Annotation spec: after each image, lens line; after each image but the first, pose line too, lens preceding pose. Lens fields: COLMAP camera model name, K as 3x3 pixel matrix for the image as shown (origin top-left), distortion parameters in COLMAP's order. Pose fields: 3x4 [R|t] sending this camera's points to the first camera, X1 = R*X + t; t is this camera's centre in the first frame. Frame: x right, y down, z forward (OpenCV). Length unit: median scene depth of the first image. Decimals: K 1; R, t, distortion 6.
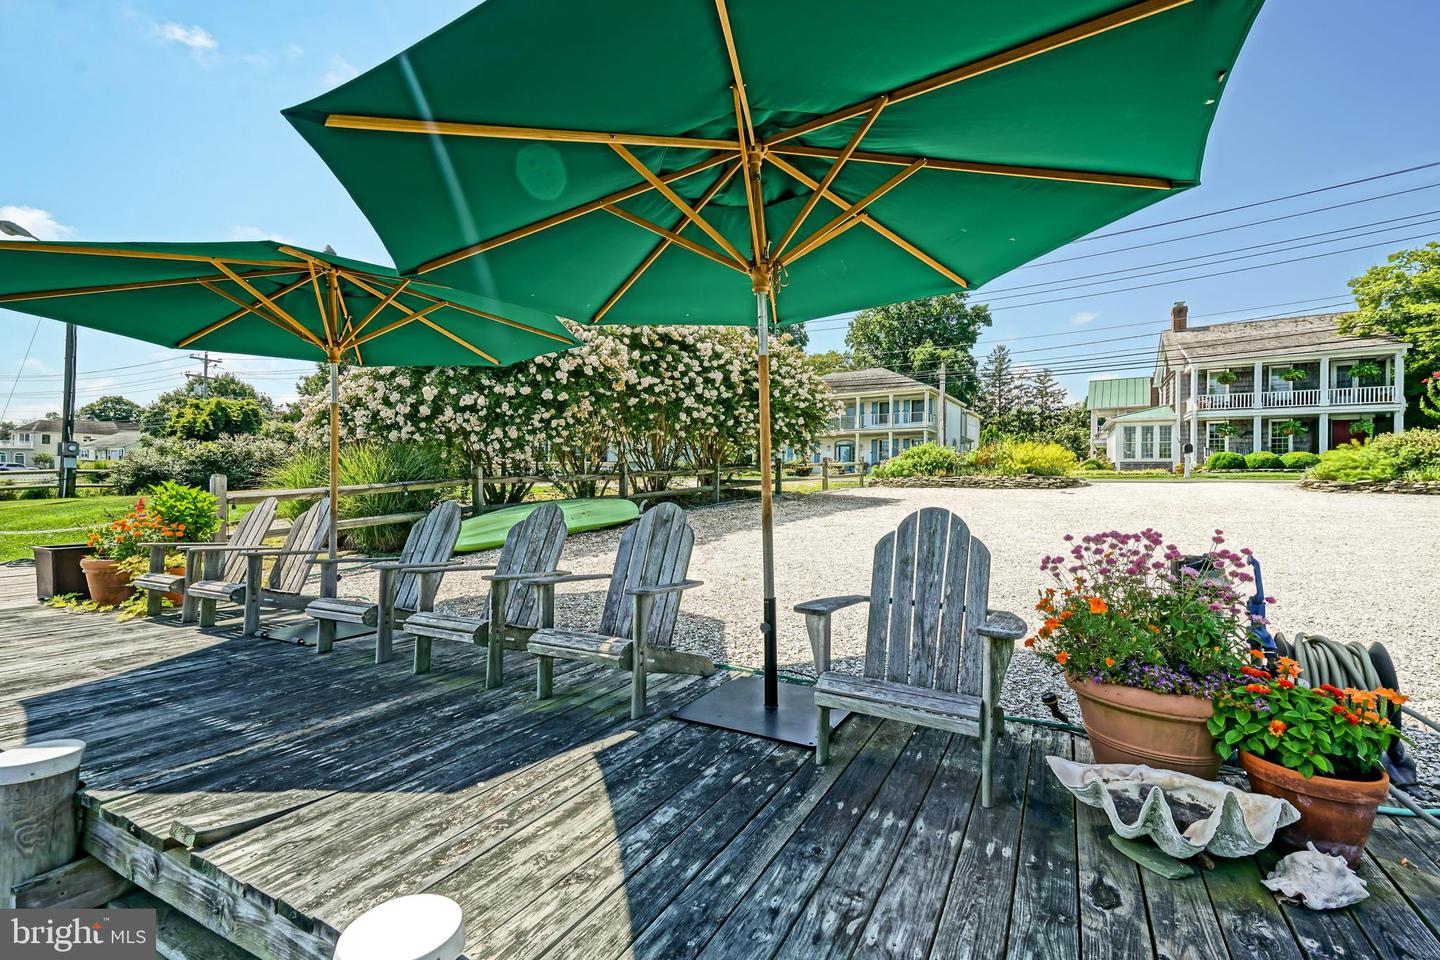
lens RADIAL K [[651.2, 0, 753.4], [0, 651.2, 500.9], [0, 0, 1]] dist [0.043185, -0.002748]
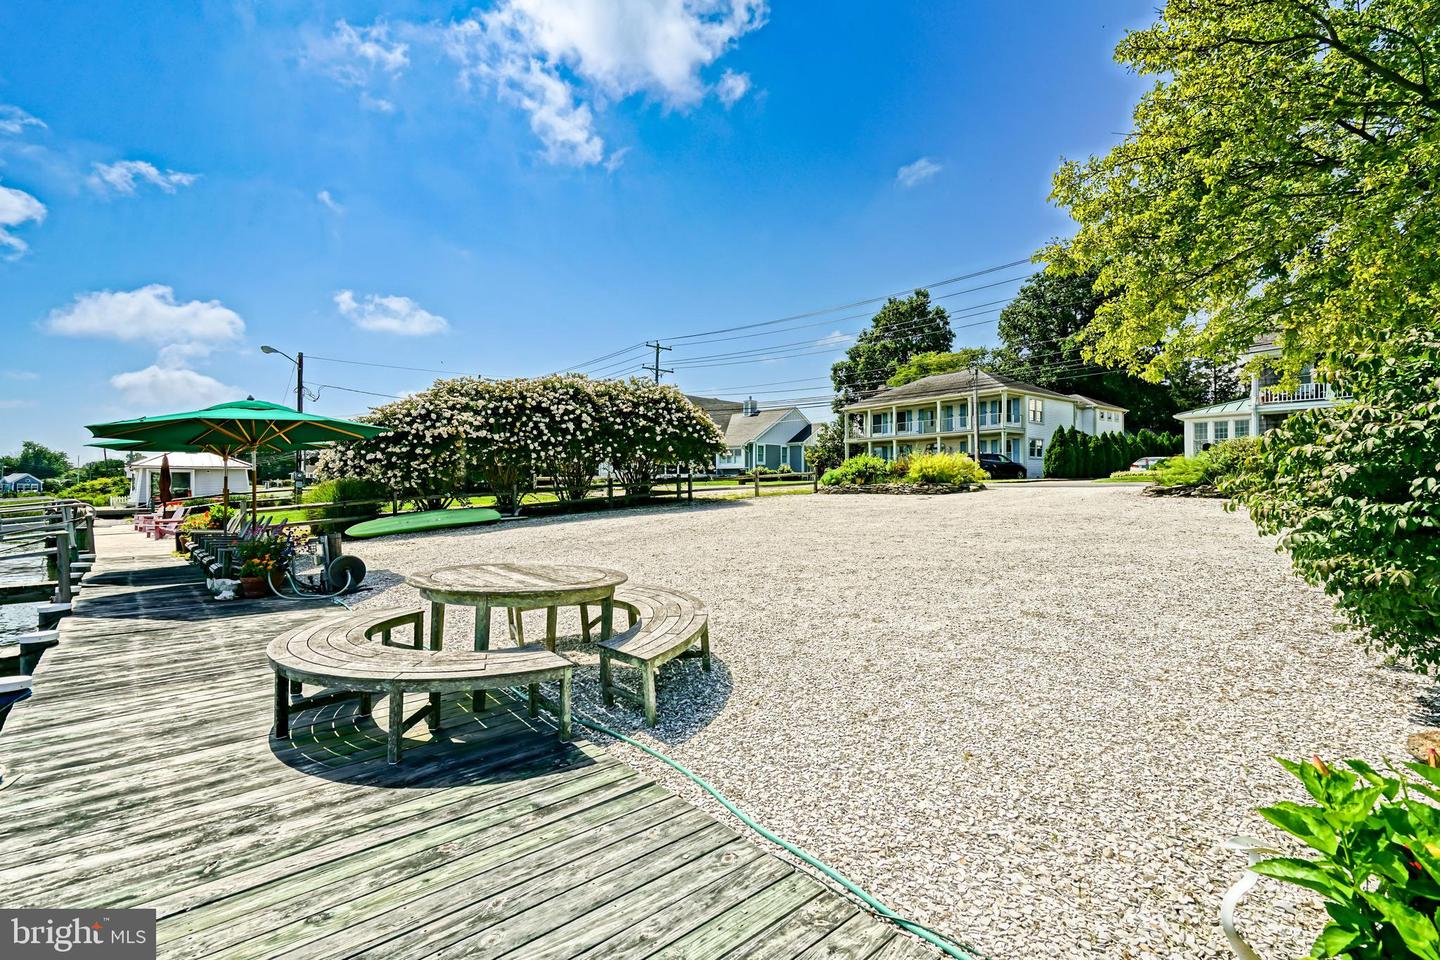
lens RADIAL K [[651.2, 0, 733.2], [0, 651.2, 485.4], [0, 0, 1]] dist [0.043185, -0.002748]
pose [[0.956679, -0.015147, -0.290750, 0.502192], [0.007588, 0.999604, -0.027108, -0.006614], [0.291045, 0.023727, 0.956415, -0.225150]]
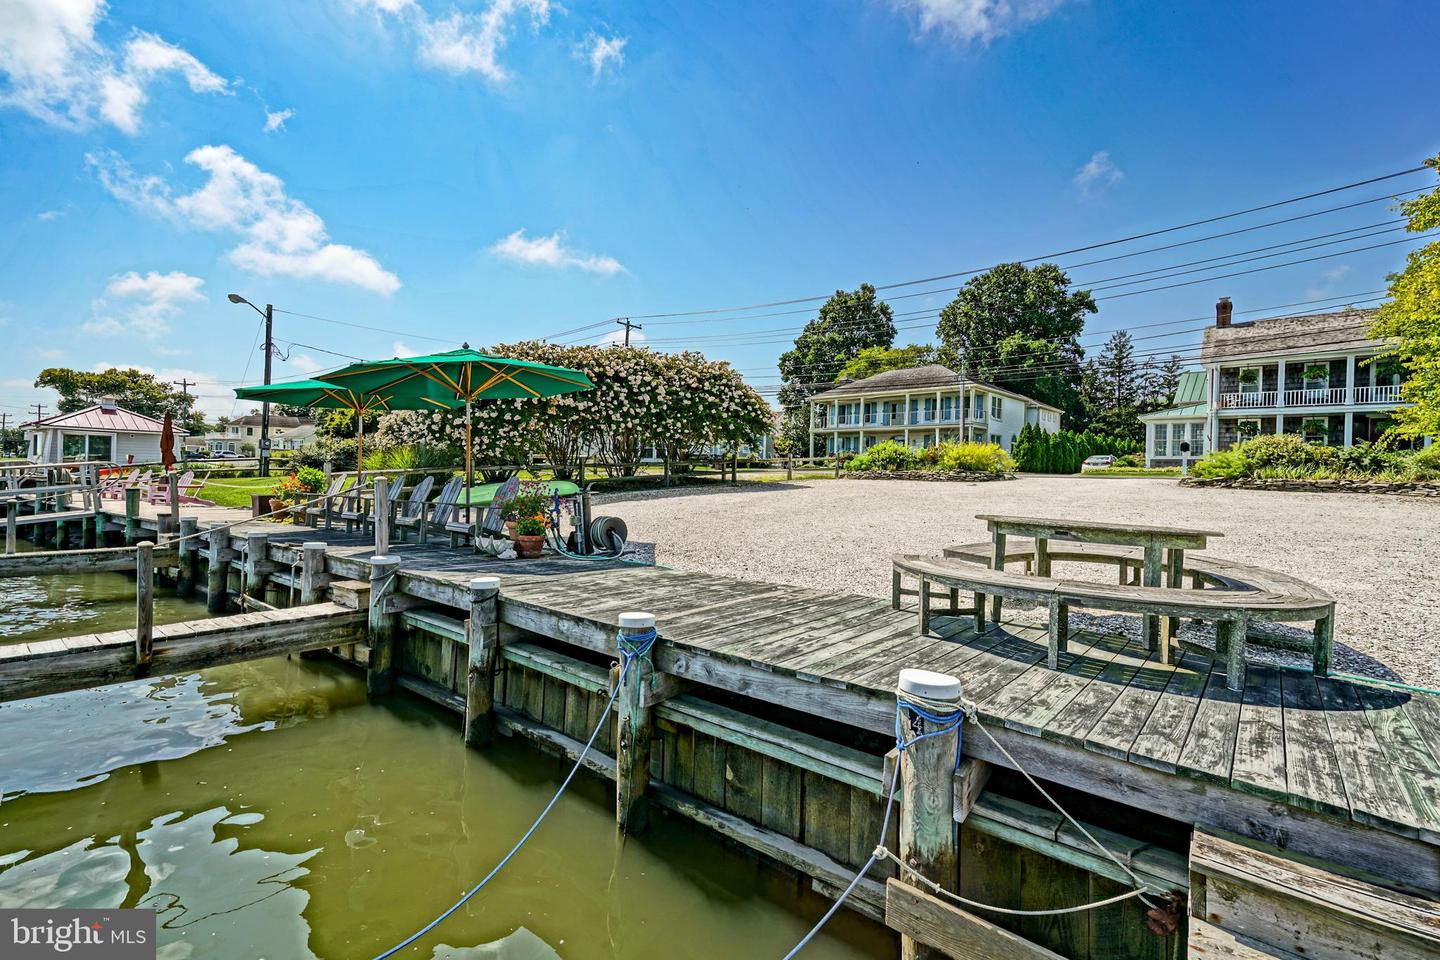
lens RADIAL K [[651.2, 0, 748.8], [0, 651.2, 512.2], [0, 0, 1]] dist [0.043185, -0.002748]
pose [[0.986537, 0.022905, -0.161924, 0.278880], [-0.018260, 0.999379, 0.030121, 0.009915], [0.162514, -0.026759, 0.986343, -0.273845]]
